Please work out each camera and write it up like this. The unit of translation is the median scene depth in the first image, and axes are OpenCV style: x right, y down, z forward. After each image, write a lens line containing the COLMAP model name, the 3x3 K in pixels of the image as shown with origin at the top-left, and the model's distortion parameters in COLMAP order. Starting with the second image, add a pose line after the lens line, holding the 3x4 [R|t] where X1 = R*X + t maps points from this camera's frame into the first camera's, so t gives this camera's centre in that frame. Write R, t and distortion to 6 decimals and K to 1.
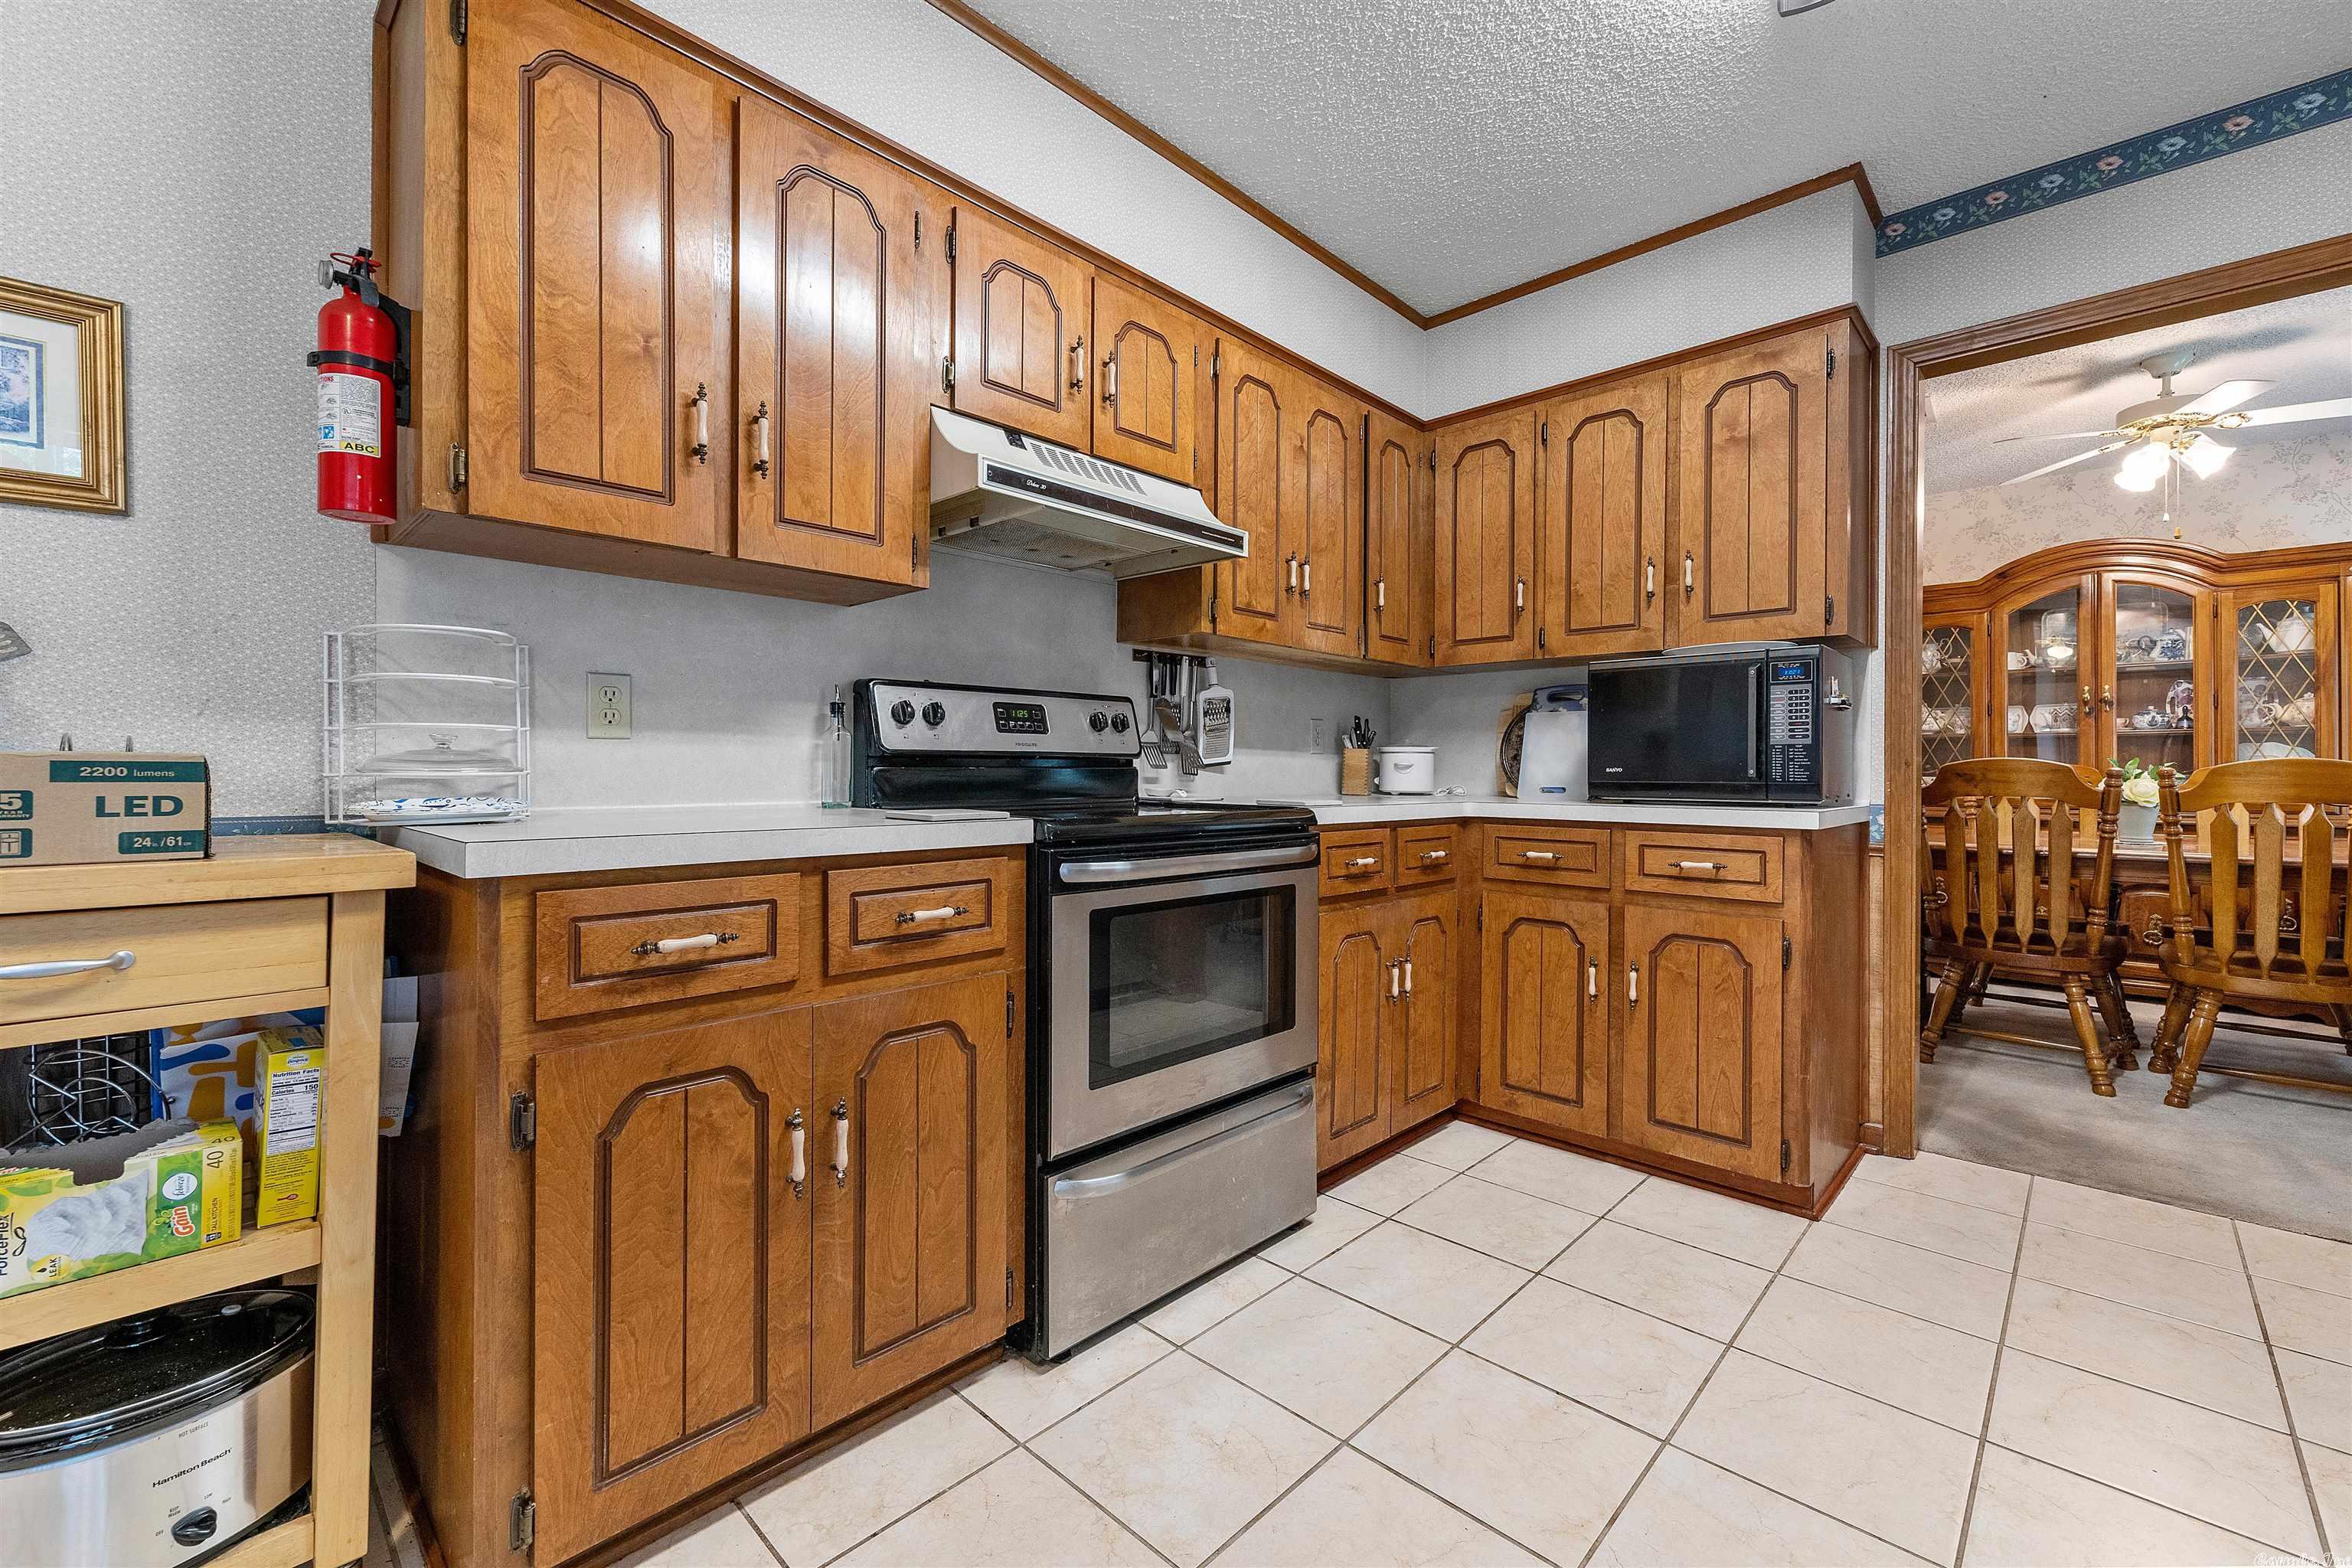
lens RADIAL K [[961.4, 0, 1181.4], [0, 961.4, 768.5], [0, 0, 1]] dist [0.006606, -0.000030]
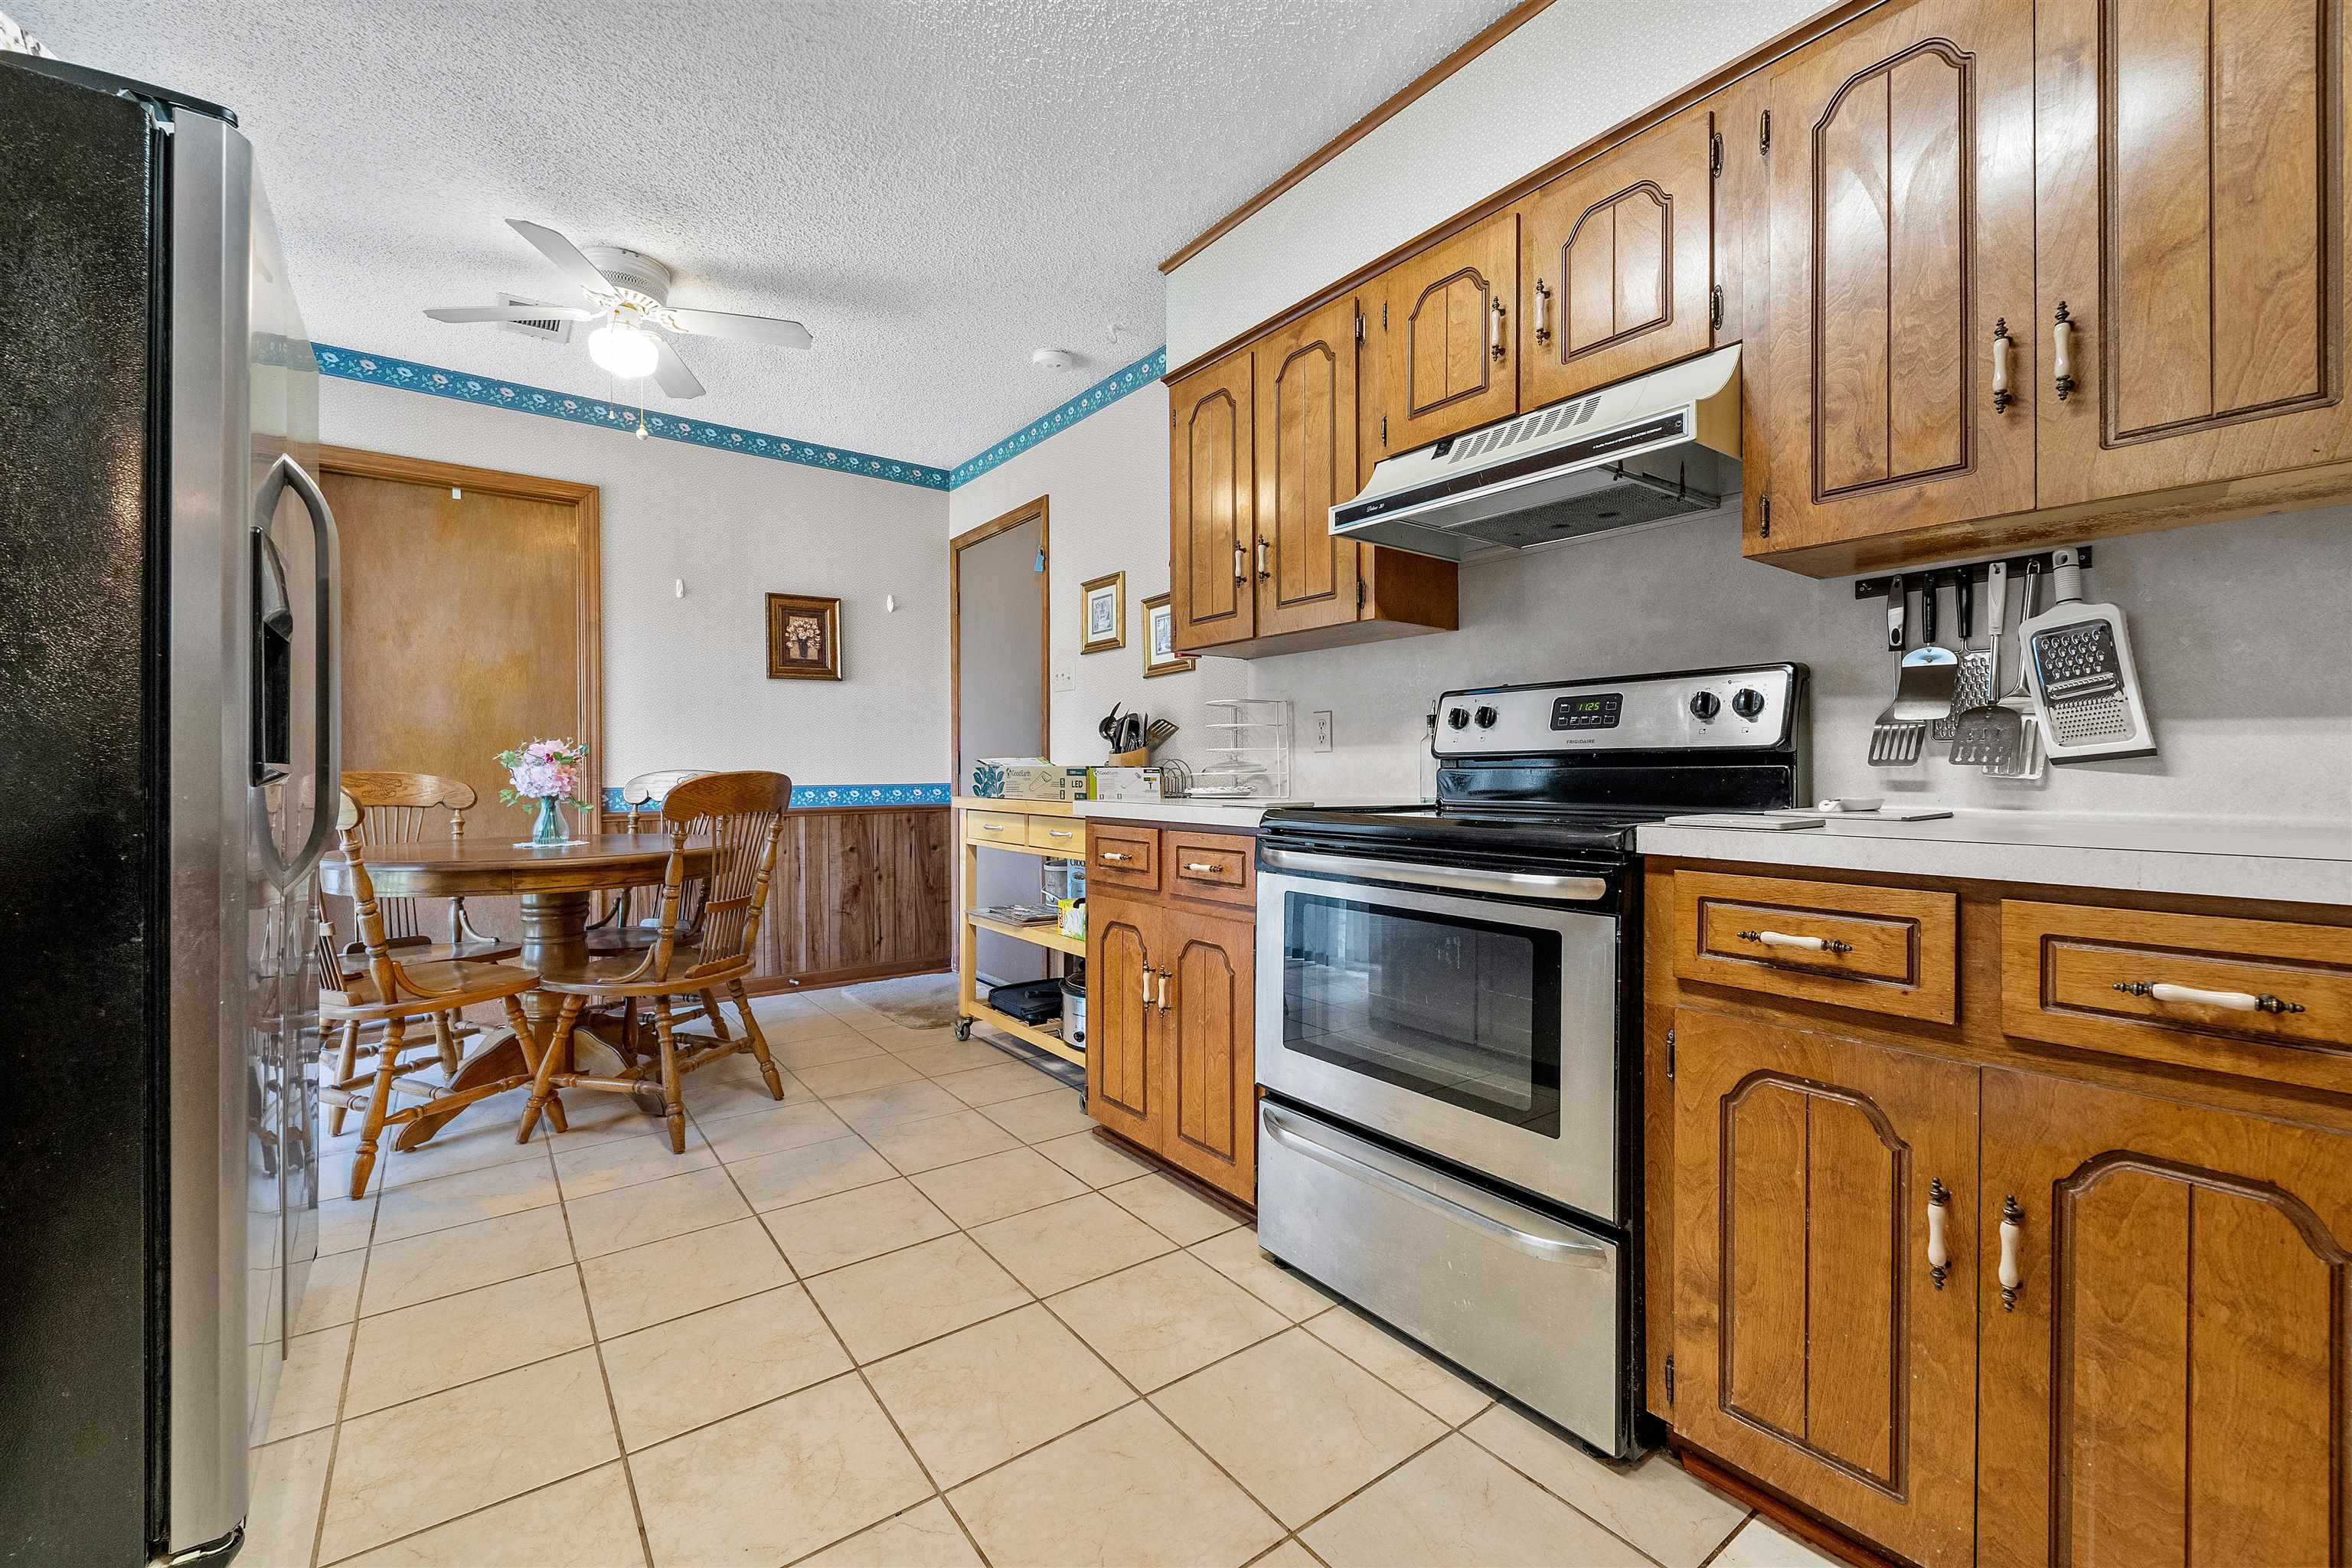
lens RADIAL K [[961.4, 0, 1217.5], [0, 961.4, 782.8], [0, 0, 1]] dist [0.006606, -0.000030]
pose [[-0.130820, 0.010322, -0.991352, 0.766427], [0.006425, 0.999934, 0.009563, 0.003285], [0.991385, -0.005118, -0.130877, 0.774945]]
